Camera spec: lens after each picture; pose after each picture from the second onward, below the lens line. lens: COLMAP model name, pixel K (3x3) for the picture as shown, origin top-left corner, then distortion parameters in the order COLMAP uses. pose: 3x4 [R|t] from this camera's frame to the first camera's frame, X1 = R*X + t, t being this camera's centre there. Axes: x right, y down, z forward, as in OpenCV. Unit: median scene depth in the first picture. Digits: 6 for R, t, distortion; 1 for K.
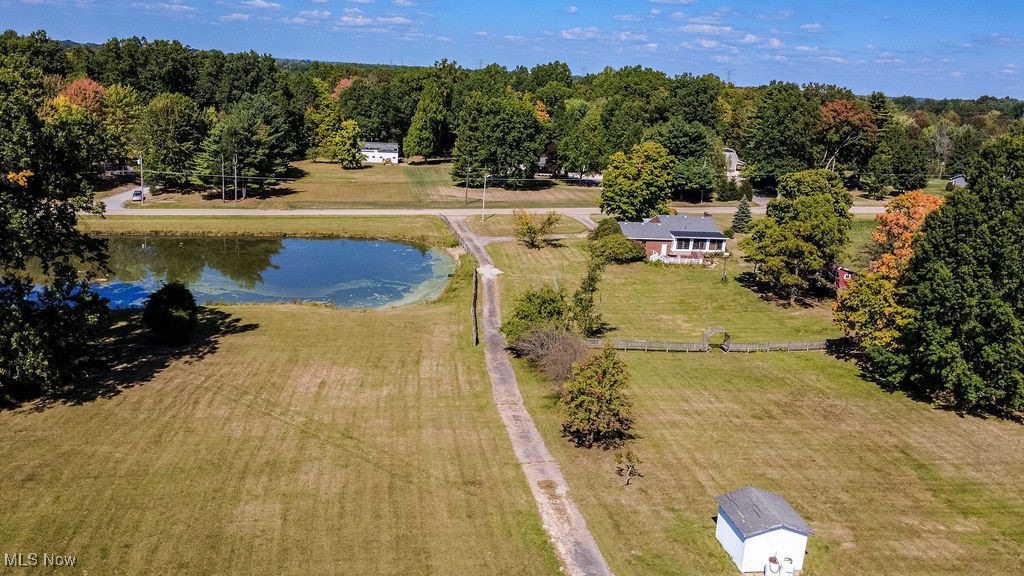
lens RADIAL K [[812.8, 0, 514.4], [0, 812.8, 286.7], [0, 0, 1]] dist [-0.005675, 0.011474]
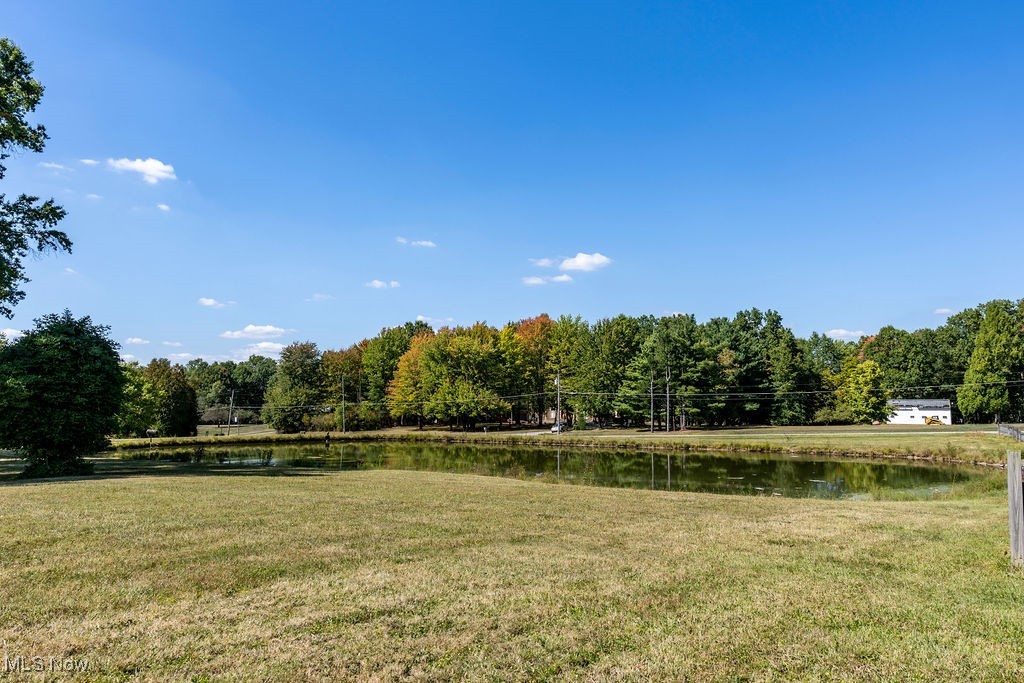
lens RADIAL K [[700.5, 0, 514.5], [0, 700.5, 339.9], [0, 0, 1]] dist [-0.008676, 0.004315]
pose [[0.739459, -0.129359, -0.660657, -0.019745], [-0.130836, 0.935037, -0.329526, 0.043238], [0.660366, 0.330108, 0.674497, 0.463134]]
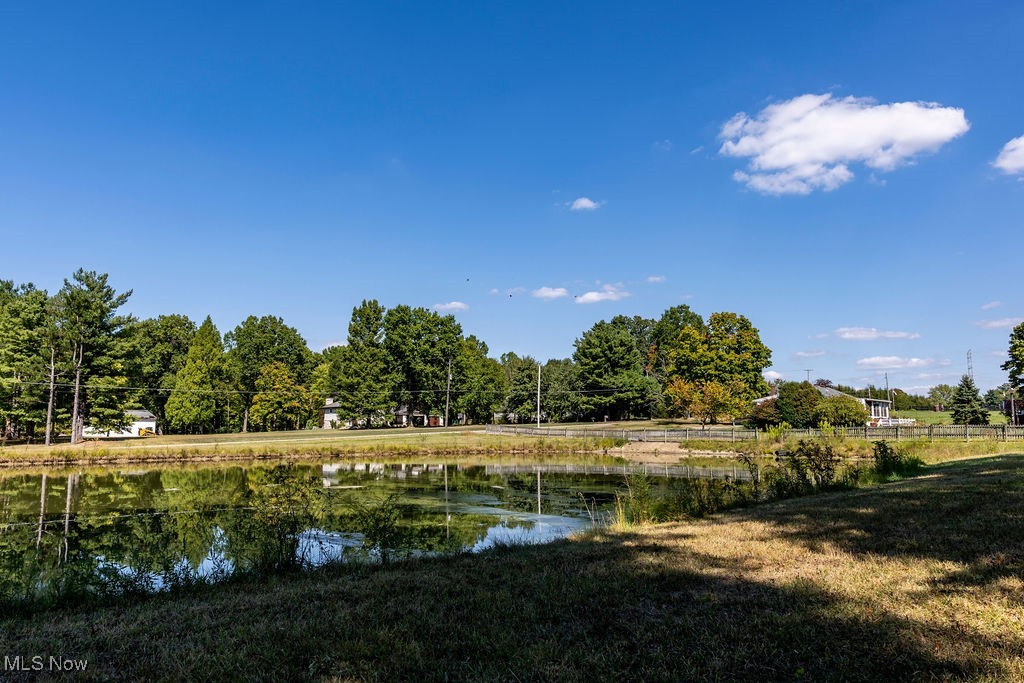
lens RADIAL K [[700.5, 0, 506.8], [0, 700.5, 339.9], [0, 0, 1]] dist [-0.008676, 0.004315]
pose [[0.796720, 0.010895, 0.604251, -0.391778], [0.209479, 0.932875, -0.293024, 0.012297], [-0.566883, 0.360036, 0.740958, 0.534205]]
